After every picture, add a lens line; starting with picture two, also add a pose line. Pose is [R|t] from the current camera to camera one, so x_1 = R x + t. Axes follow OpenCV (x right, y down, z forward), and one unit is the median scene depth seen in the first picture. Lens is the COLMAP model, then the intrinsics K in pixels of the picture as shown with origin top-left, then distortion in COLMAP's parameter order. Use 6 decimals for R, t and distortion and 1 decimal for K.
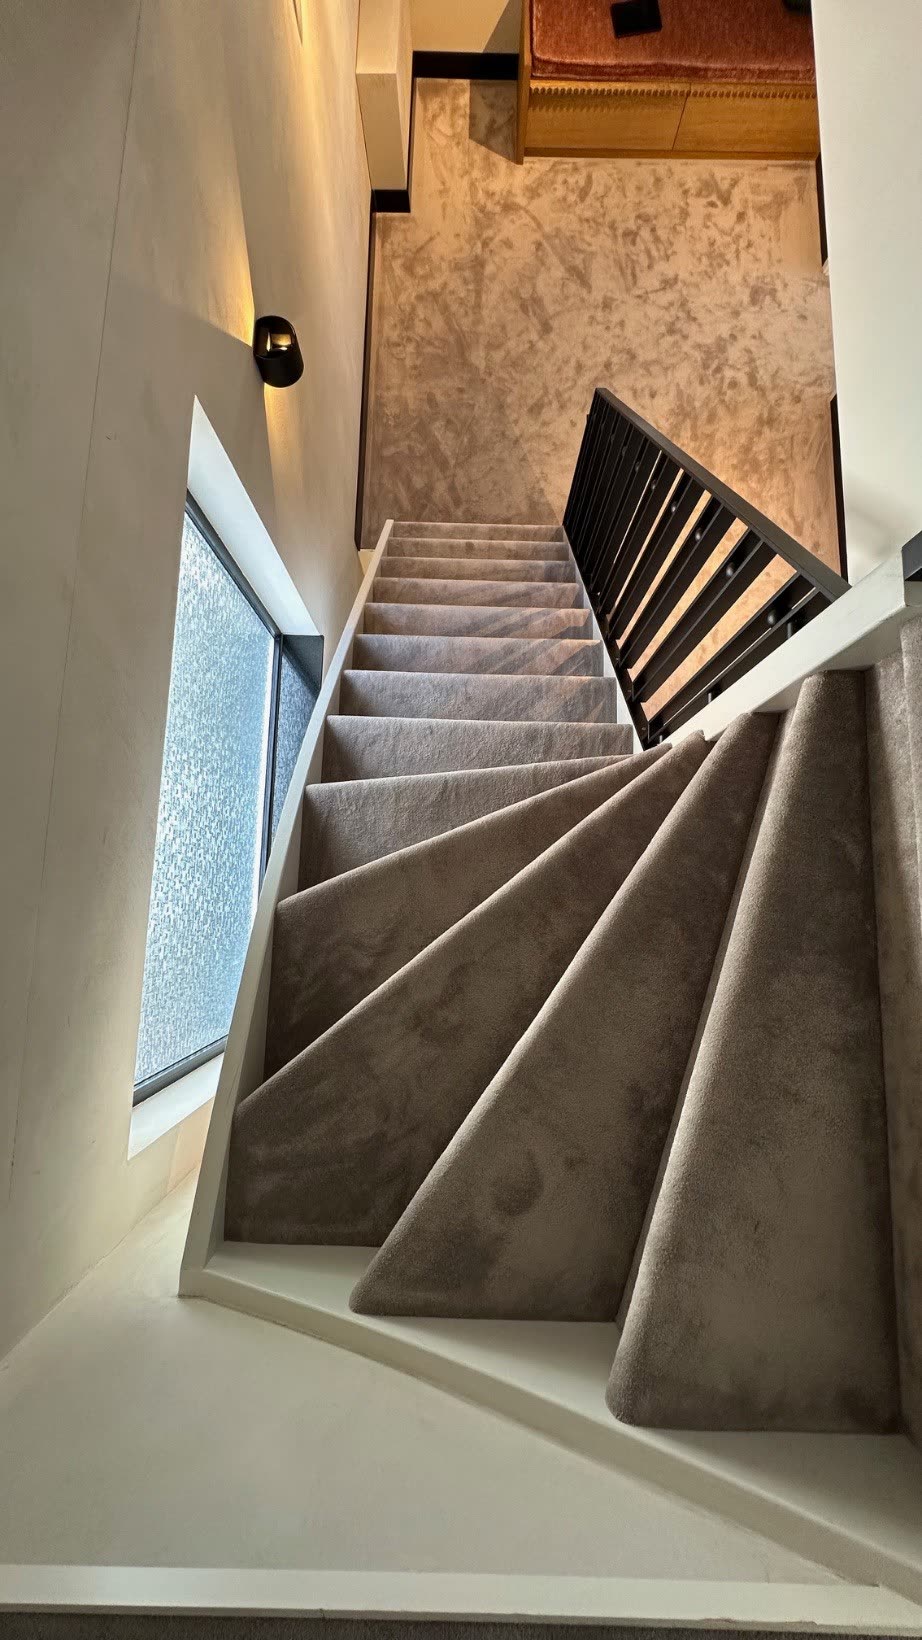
lens RADIAL K [[659.0, 0, 458.1], [0, 659.0, 820.1], [0, 0, 1]] dist [-0.004585, 0.000028]
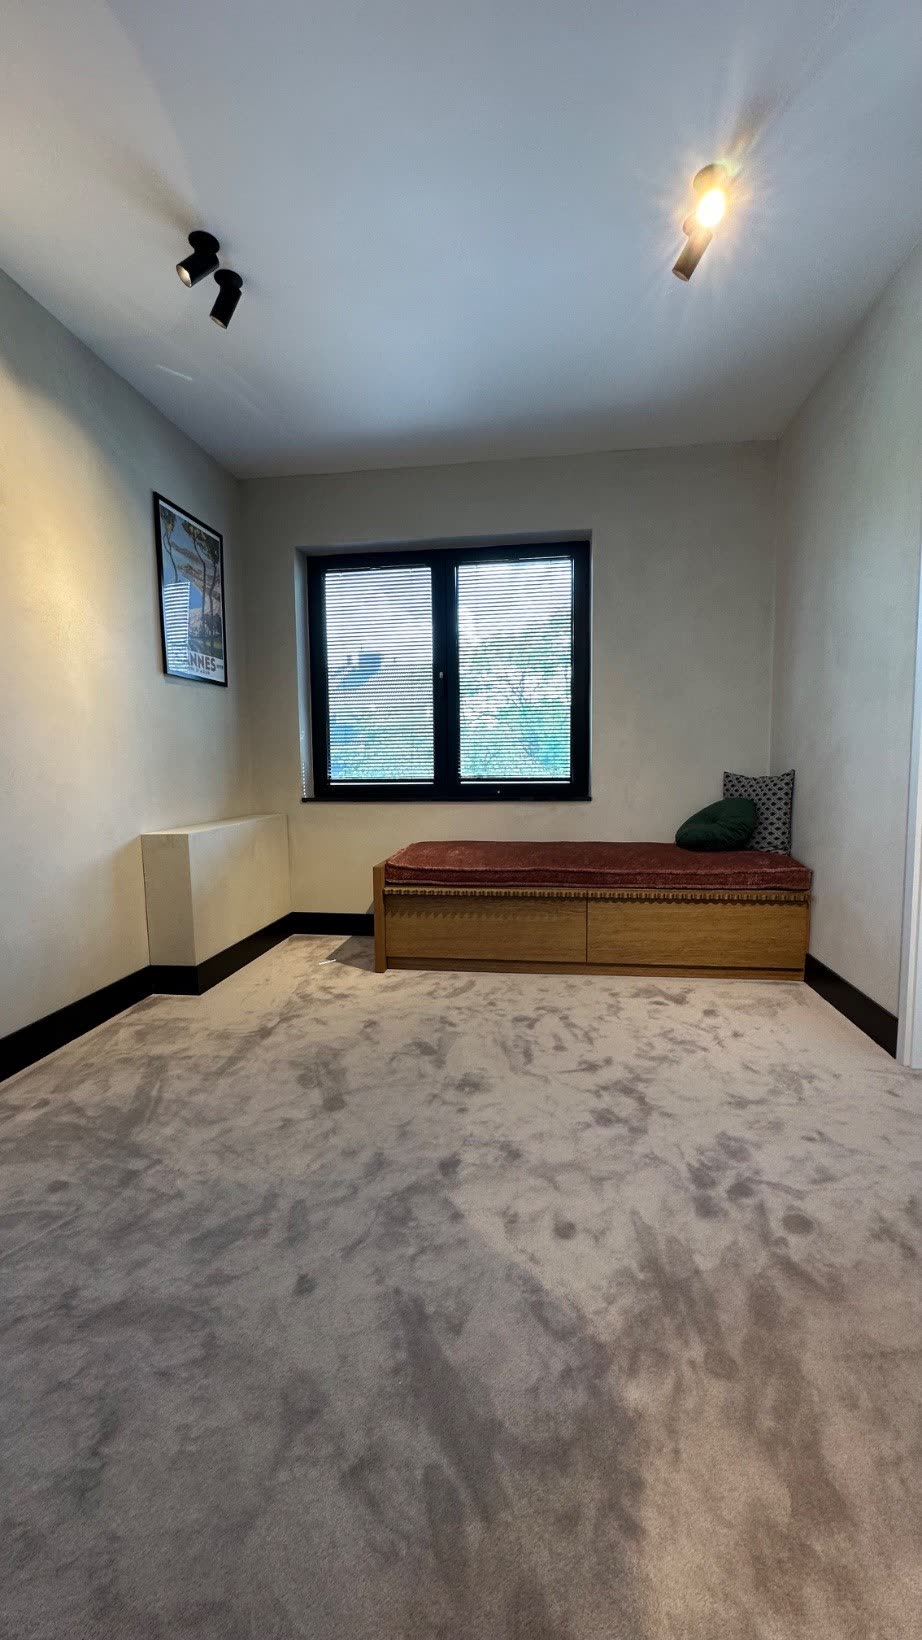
lens RADIAL K [[659.0, 0, 458.5], [0, 659.0, 824.6], [0, 0, 1]] dist [-0.004585, 0.000028]
pose [[0.993282, -0.001652, -0.115709, 0.274684], [-0.112267, 0.228685, -0.967005, -0.348211], [0.028059, 0.973499, 0.226963, 0.695847]]
